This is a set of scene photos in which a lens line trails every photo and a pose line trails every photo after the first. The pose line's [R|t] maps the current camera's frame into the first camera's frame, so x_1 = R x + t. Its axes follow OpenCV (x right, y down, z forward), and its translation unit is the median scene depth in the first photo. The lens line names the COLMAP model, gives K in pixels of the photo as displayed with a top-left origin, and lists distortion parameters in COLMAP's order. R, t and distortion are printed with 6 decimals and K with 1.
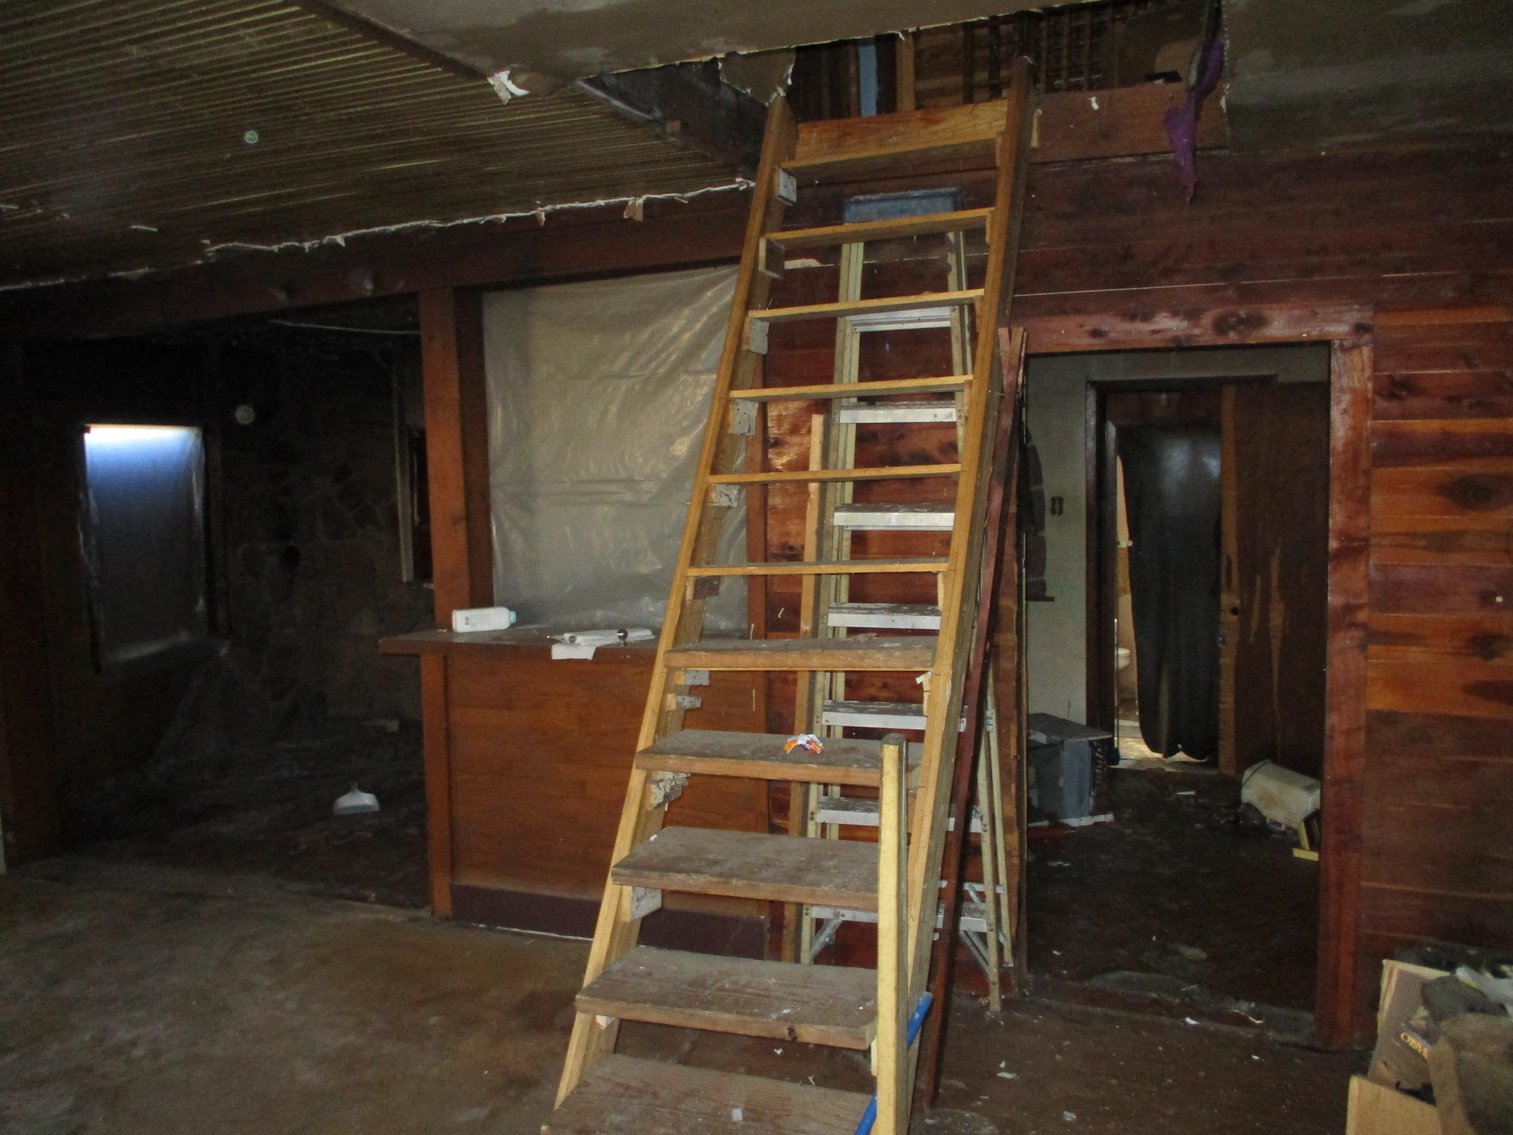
lens RADIAL K [[1249.5, 0, 762.6], [0, 1249.5, 561.5], [0, 0, 1]] dist [-0.046540, 0.030490]
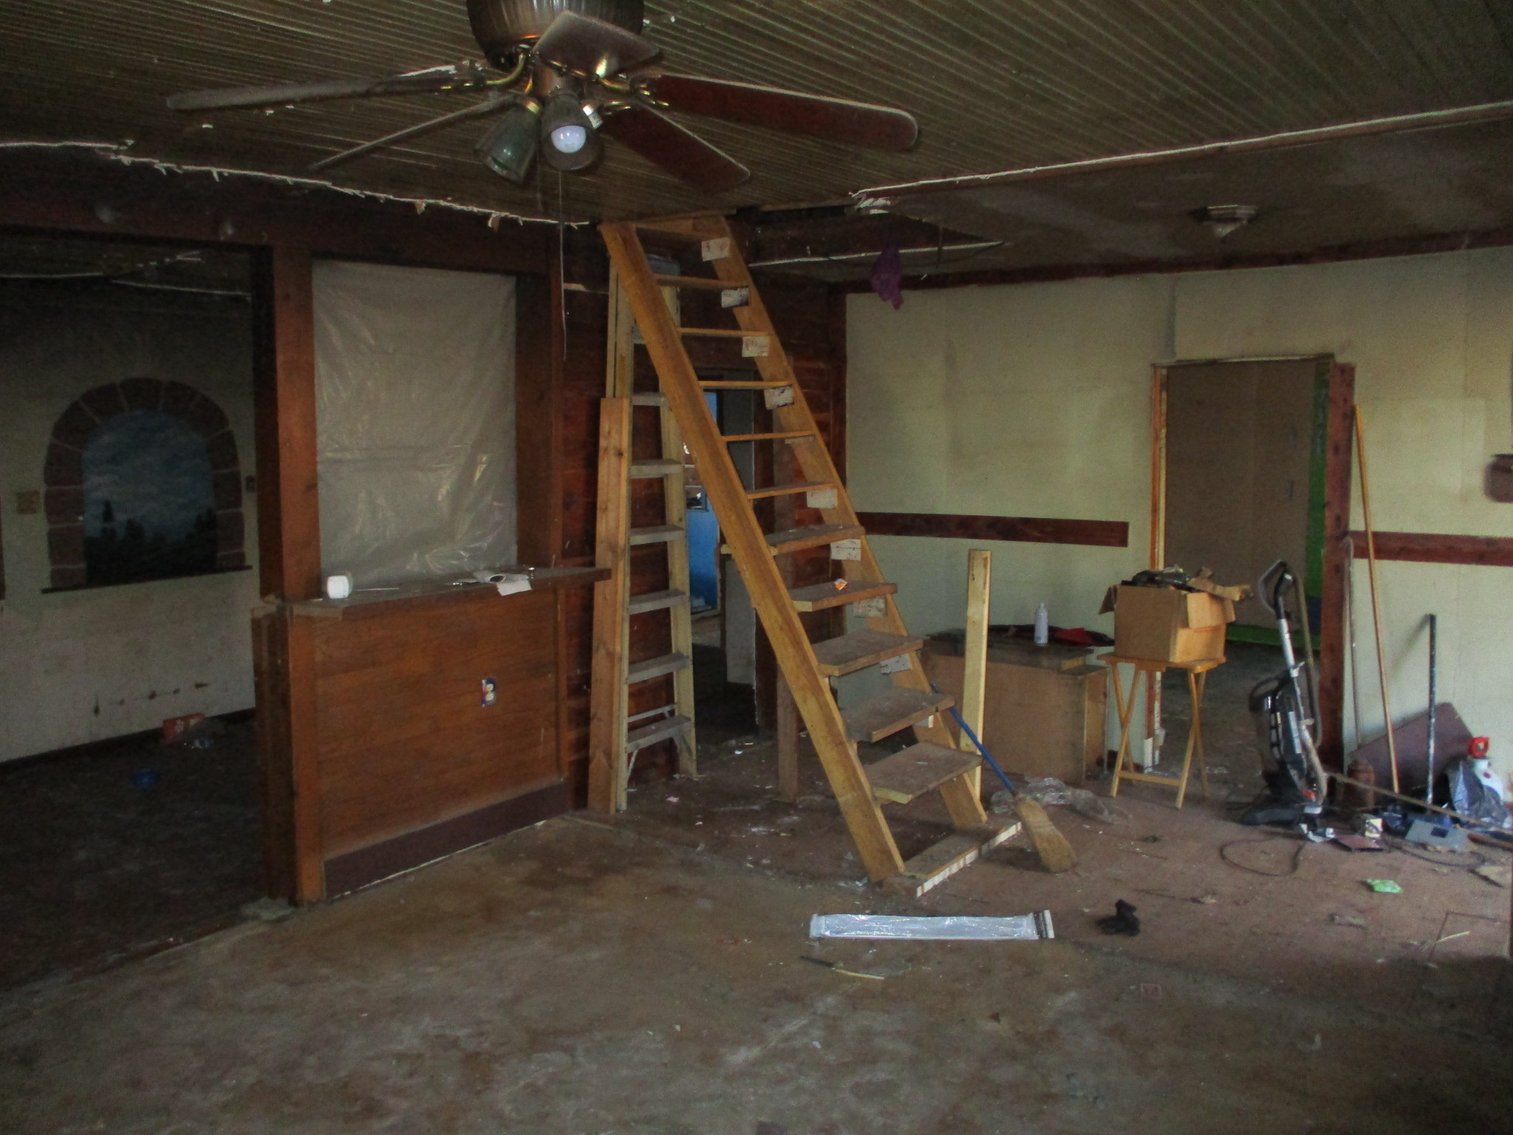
lens RADIAL K [[1249.5, 0, 762.6], [0, 1249.5, 561.5], [0, 0, 1]] dist [-0.046540, 0.030490]
pose [[0.250659, -0.080742, 0.964702, -1.198669], [0.088557, 0.994250, 0.060205, -0.002403], [-0.964016, 0.070340, 0.256368, 0.446951]]
